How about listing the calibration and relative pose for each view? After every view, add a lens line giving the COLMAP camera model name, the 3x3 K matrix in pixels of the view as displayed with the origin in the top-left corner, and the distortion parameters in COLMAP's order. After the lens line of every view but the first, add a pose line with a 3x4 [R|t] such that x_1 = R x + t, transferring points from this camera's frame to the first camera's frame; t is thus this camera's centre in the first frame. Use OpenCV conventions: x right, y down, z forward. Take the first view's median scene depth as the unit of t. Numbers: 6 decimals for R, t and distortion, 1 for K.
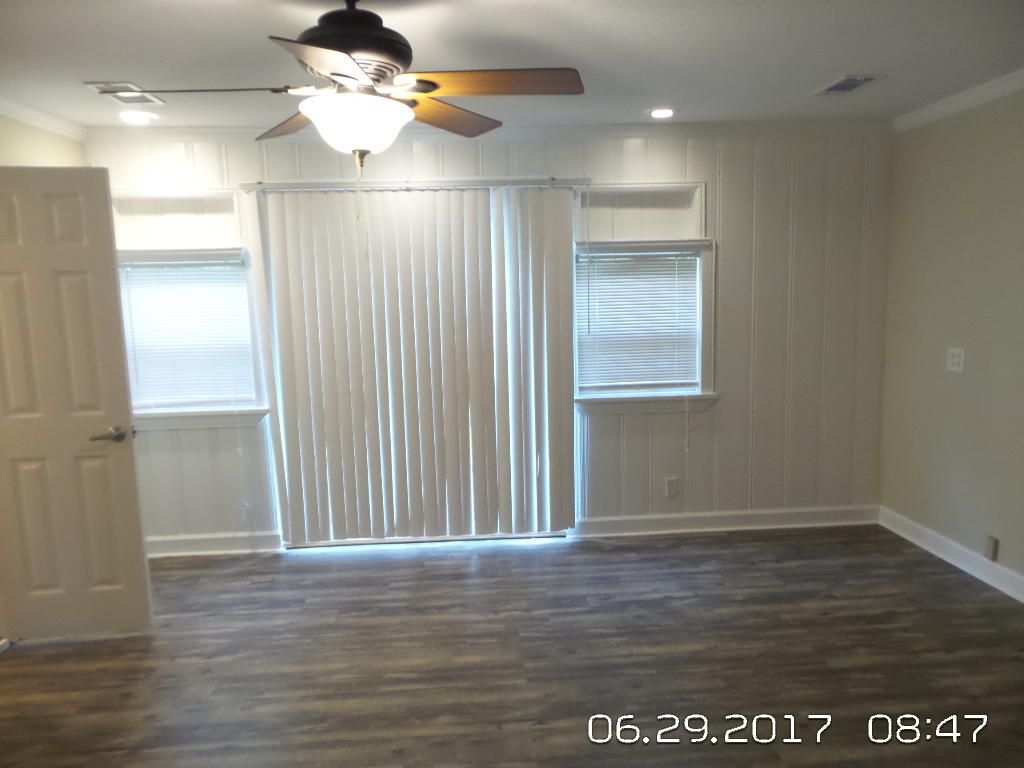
lens RADIAL K [[694.3, 0, 509.3], [0, 694.3, 387.3], [0, 0, 1]] dist [-0.015209, 0.011107]
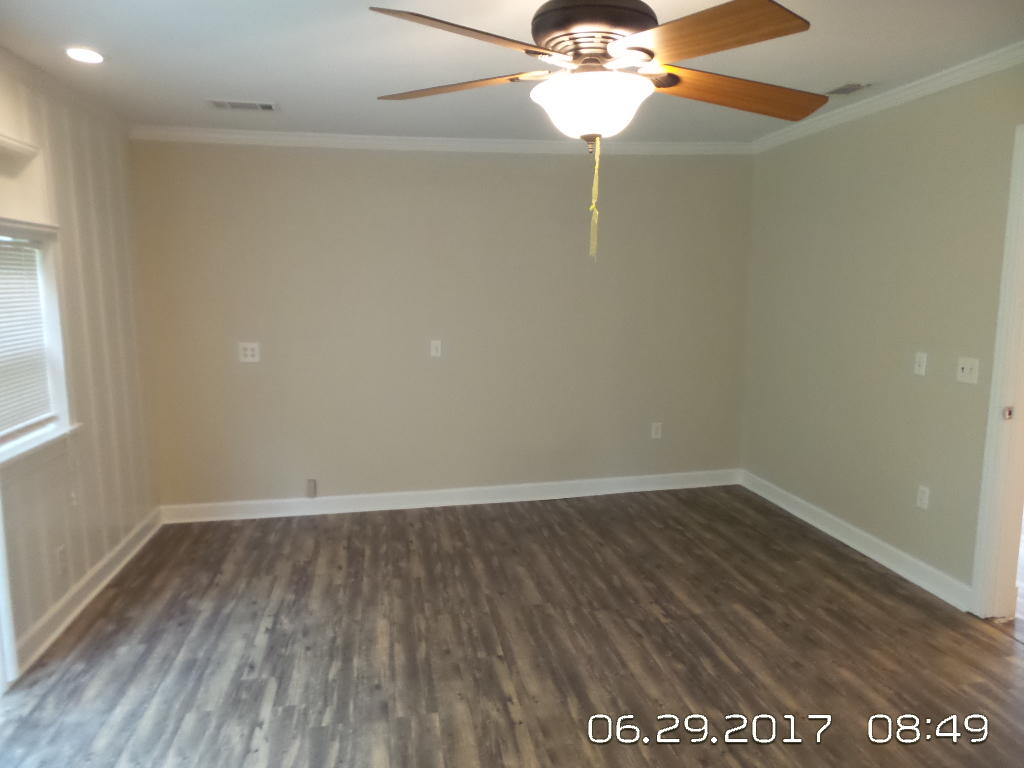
lens RADIAL K [[694.3, 0, 531.3], [0, 694.3, 383.3], [0, 0, 1]] dist [-0.015209, 0.011107]
pose [[-0.120315, -0.117411, 0.985768, -0.665509], [0.134945, 0.981830, 0.133412, -0.089368], [-0.983521, 0.149076, -0.102285, 0.706010]]
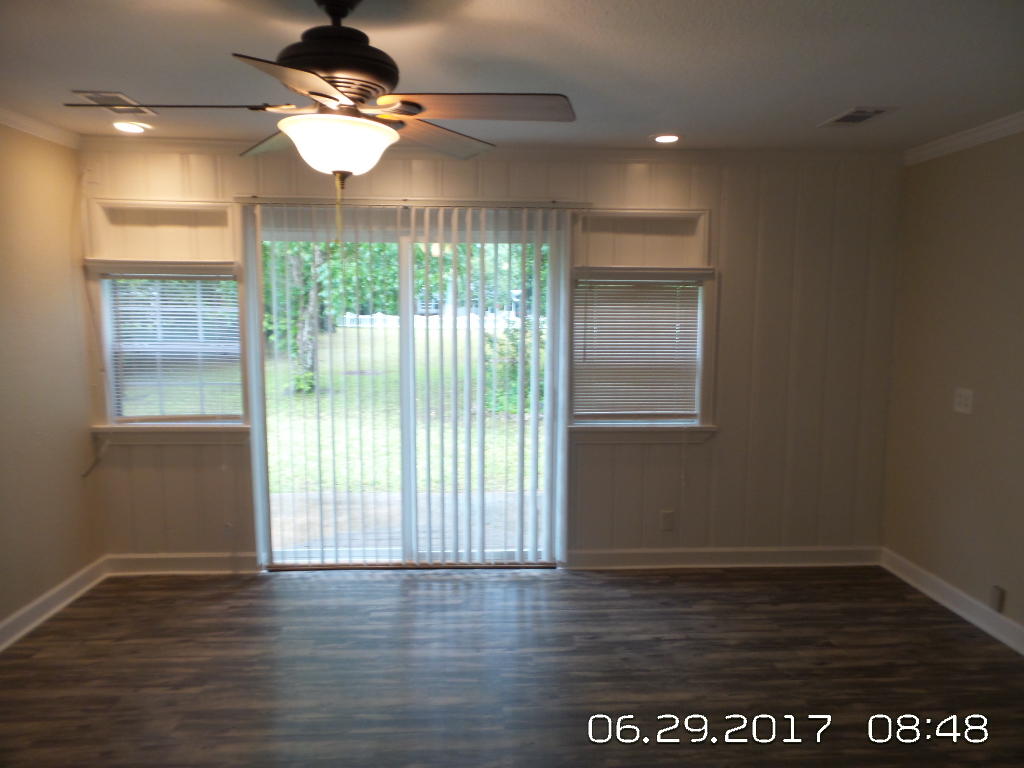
lens RADIAL K [[694.3, 0, 510.5], [0, 694.3, 385.9], [0, 0, 1]] dist [-0.015209, 0.011107]
pose [[0.999427, 0.032873, -0.008001, 0.020754], [-0.033053, 0.999178, -0.023476, -0.018551], [0.007222, 0.023727, 0.999692, 0.029732]]
